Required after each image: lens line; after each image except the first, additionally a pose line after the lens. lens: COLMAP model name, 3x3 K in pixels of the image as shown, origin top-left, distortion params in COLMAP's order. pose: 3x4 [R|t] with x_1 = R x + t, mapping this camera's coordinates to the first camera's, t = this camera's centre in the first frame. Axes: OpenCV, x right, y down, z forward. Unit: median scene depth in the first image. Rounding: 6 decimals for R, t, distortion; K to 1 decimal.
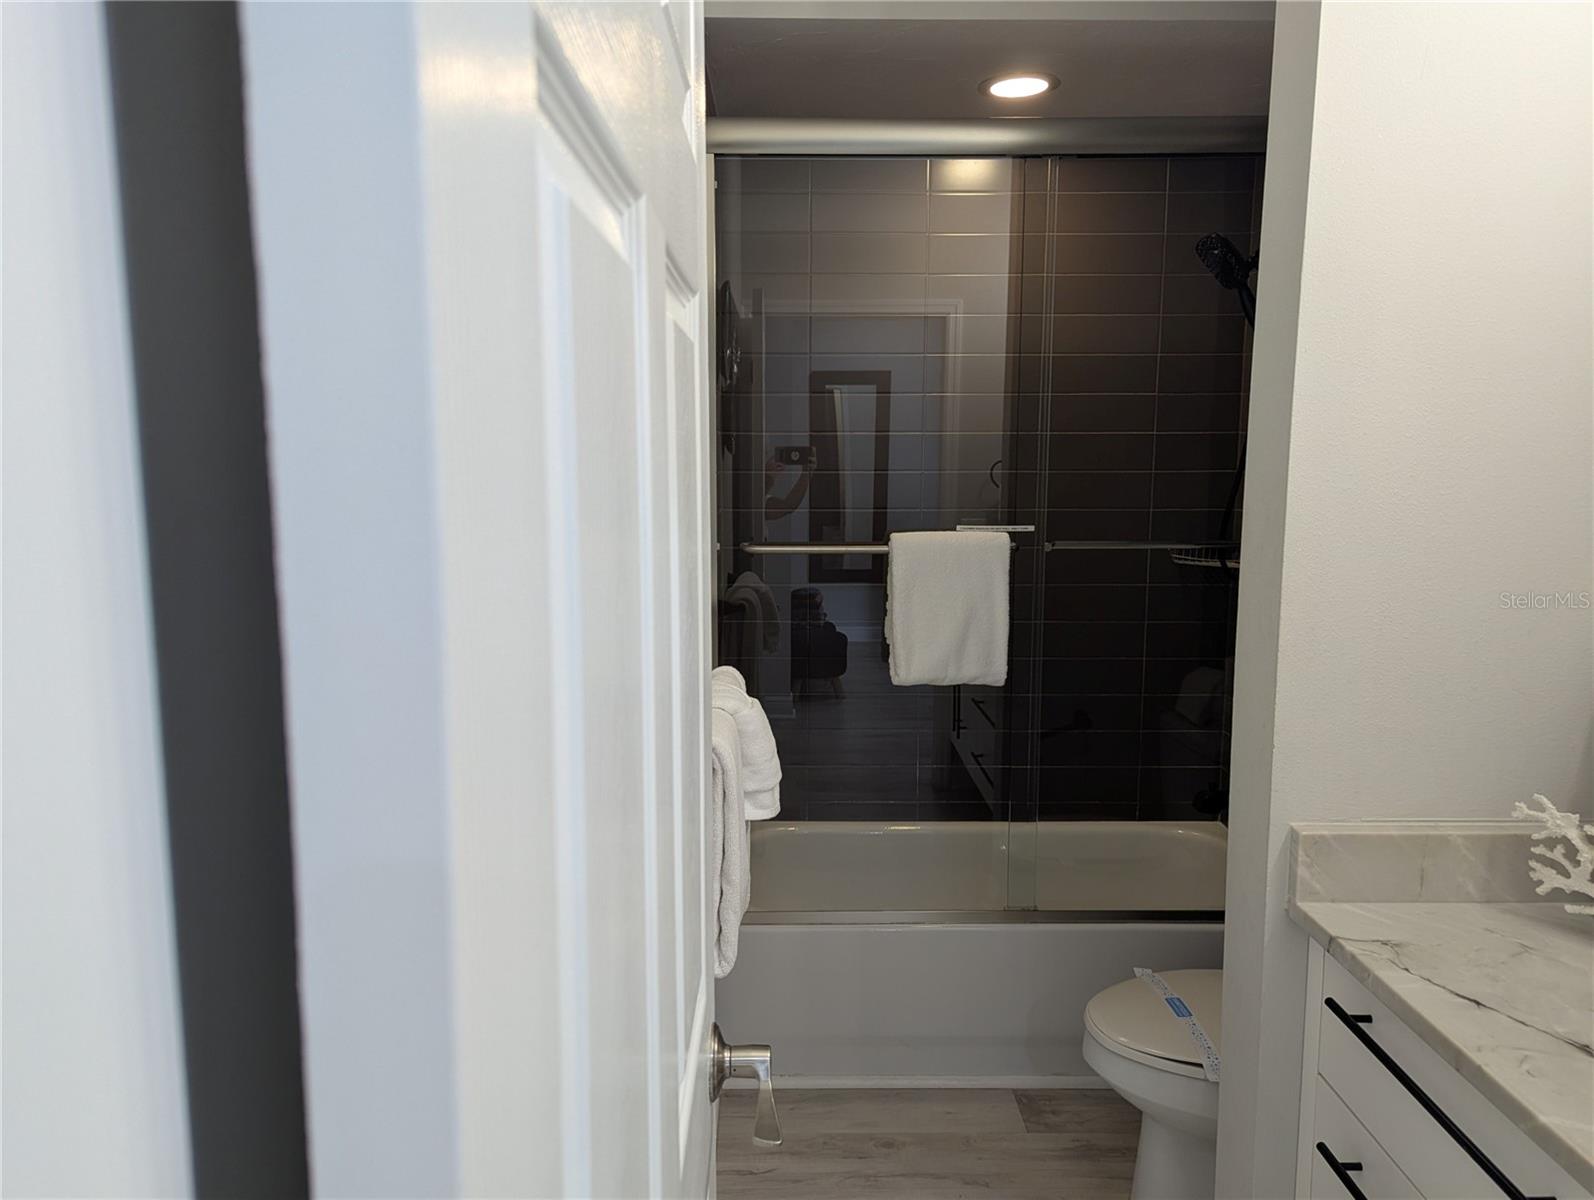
lens RADIAL K [[1126.2, 0, 795.0], [0, 1126.2, 596.7], [0, 0, 1]] dist [0.071069, -0.070083]
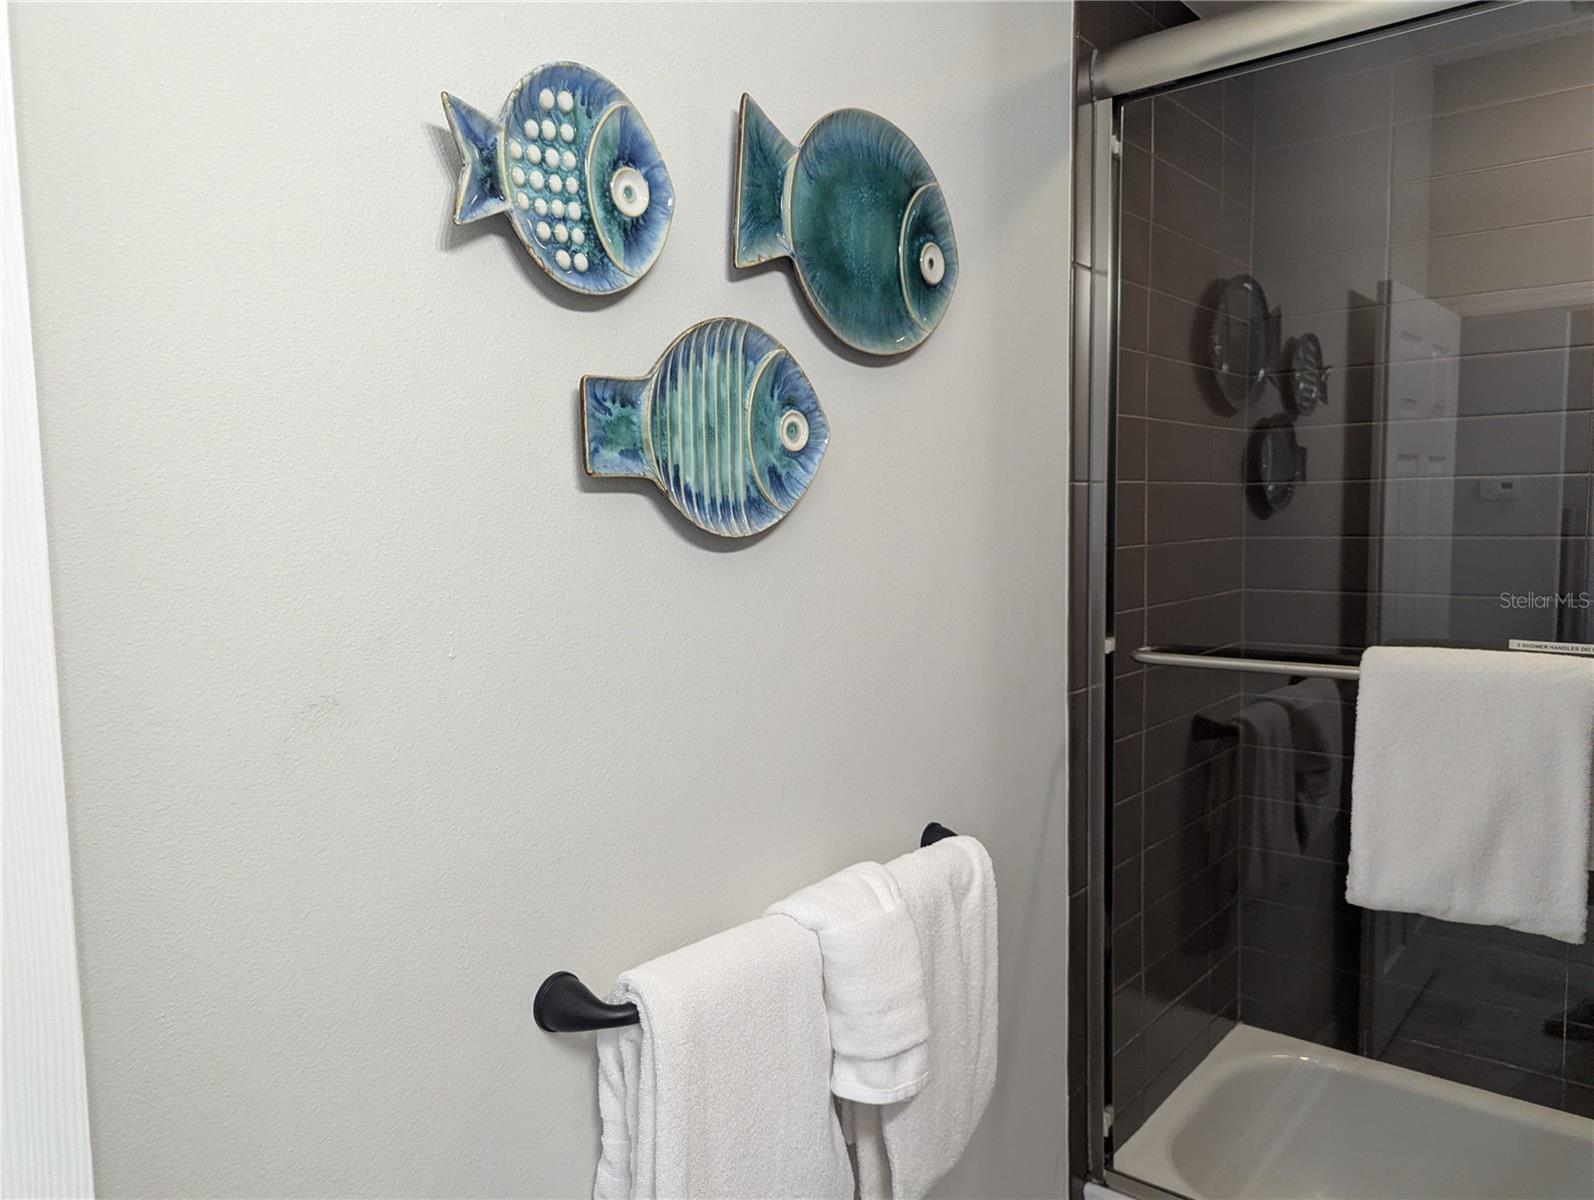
lens RADIAL K [[1126.2, 0, 795.0], [0, 1126.2, 596.7], [0, 0, 1]] dist [0.071069, -0.070083]
pose [[0.768061, 0.035329, -0.639401, 0.205308], [-0.066117, 0.997516, -0.024306, -0.041403], [0.636954, 0.060944, 0.768489, 0.281916]]
